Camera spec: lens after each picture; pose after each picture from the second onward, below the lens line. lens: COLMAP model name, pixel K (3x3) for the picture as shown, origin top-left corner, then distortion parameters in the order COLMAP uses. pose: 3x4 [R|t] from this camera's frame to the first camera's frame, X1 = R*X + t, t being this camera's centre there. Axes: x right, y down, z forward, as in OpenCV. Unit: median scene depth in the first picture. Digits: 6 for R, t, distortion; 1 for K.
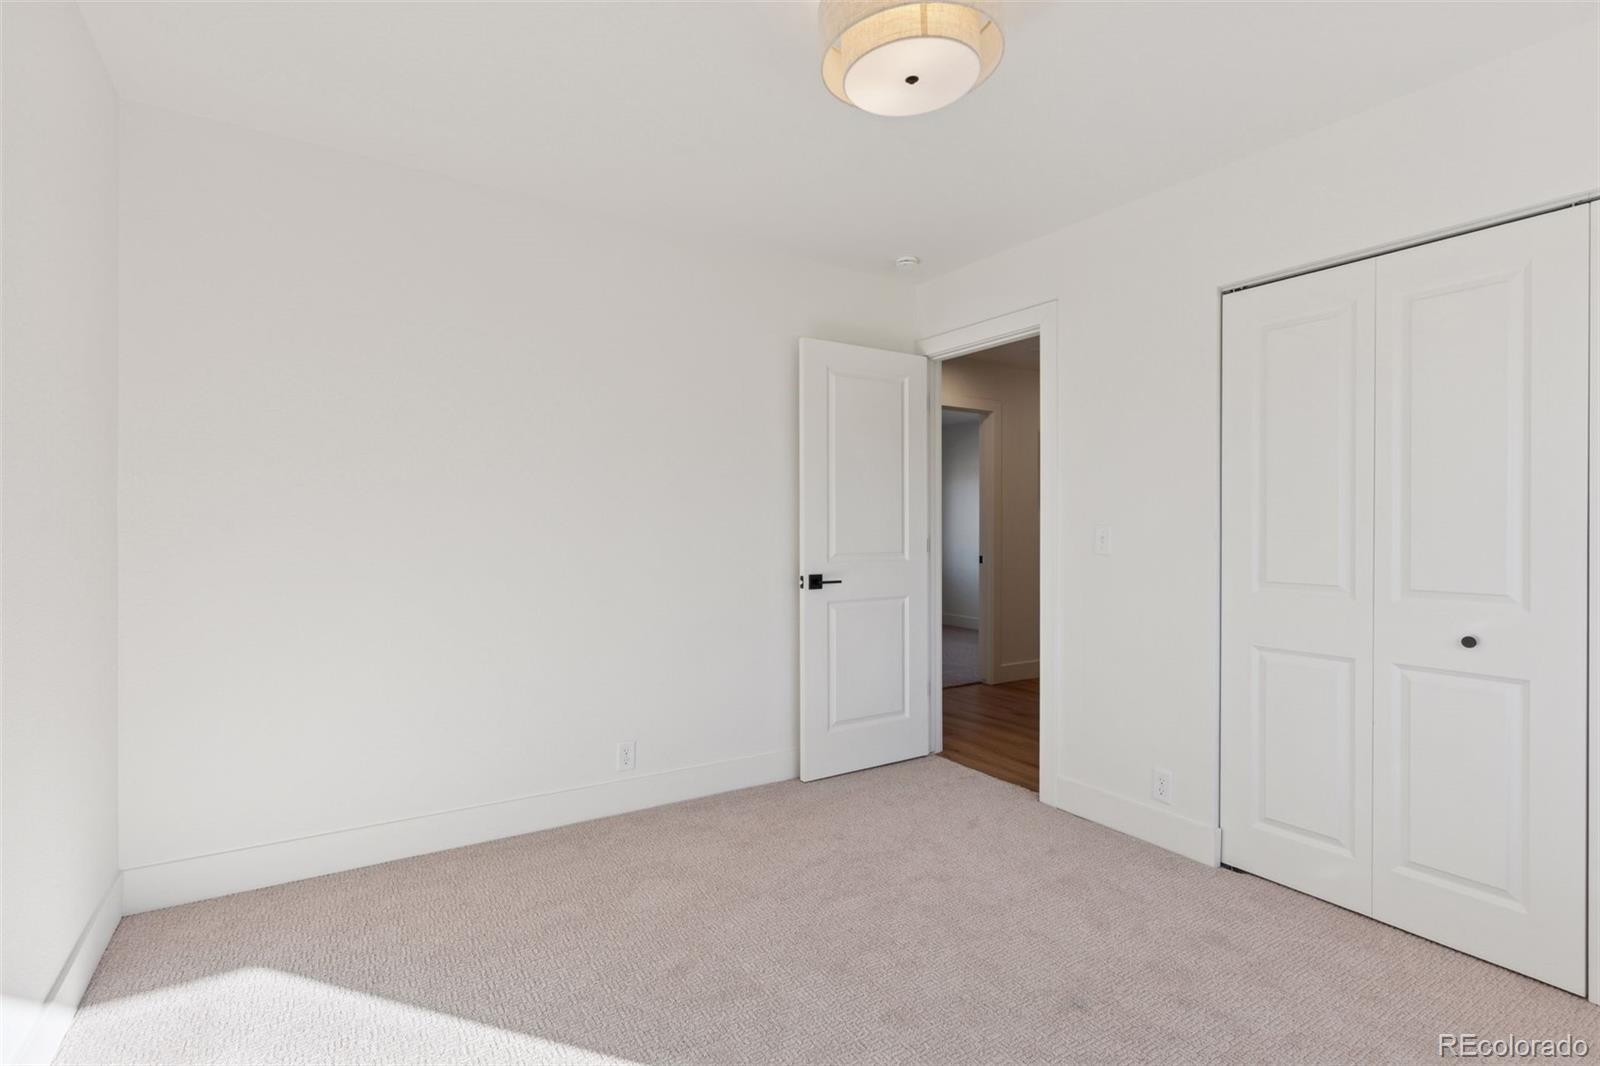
lens RADIAL K [[738.3, 0, 800.0], [0, 738.3, 533.0], [0, 0, 1]] dist [-0.010872, -0.000104]
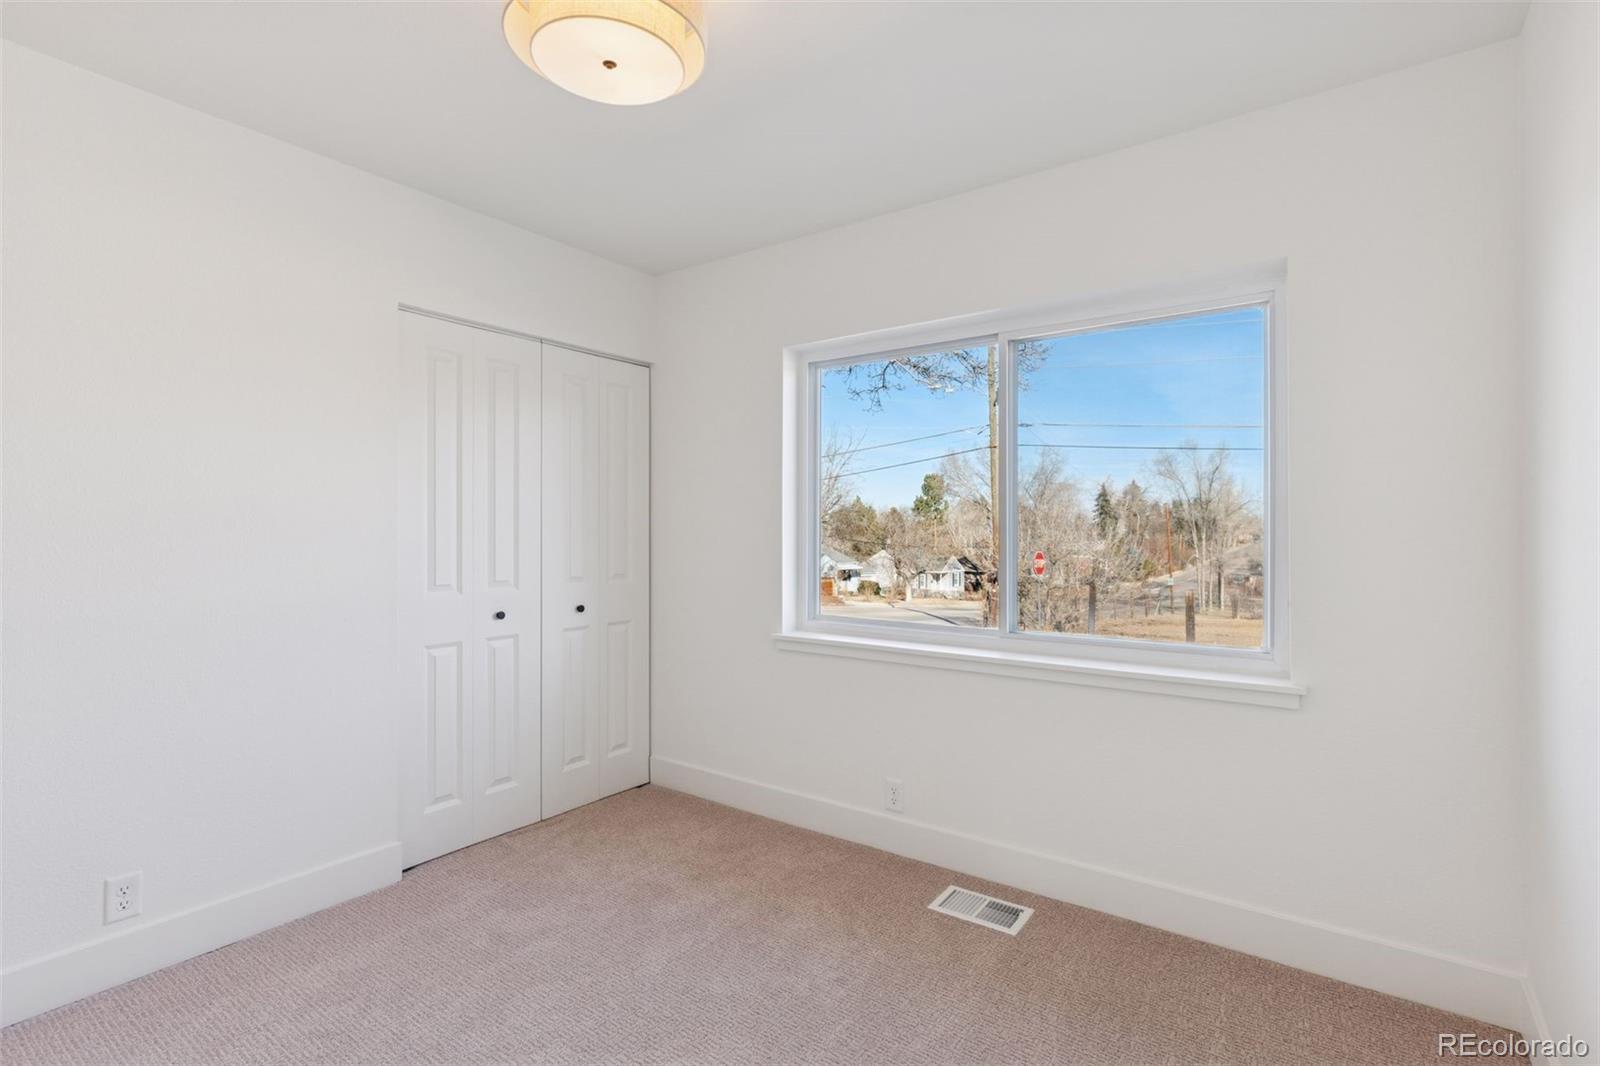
lens RADIAL K [[738.3, 0, 800.0], [0, 738.3, 533.0], [0, 0, 1]] dist [-0.010872, -0.000104]
pose [[-0.411961, -0.000458, 0.911202, -0.618556], [0.008100, 0.999959, 0.004165, -0.014549], [-0.911166, 0.009096, -0.411940, 0.986080]]
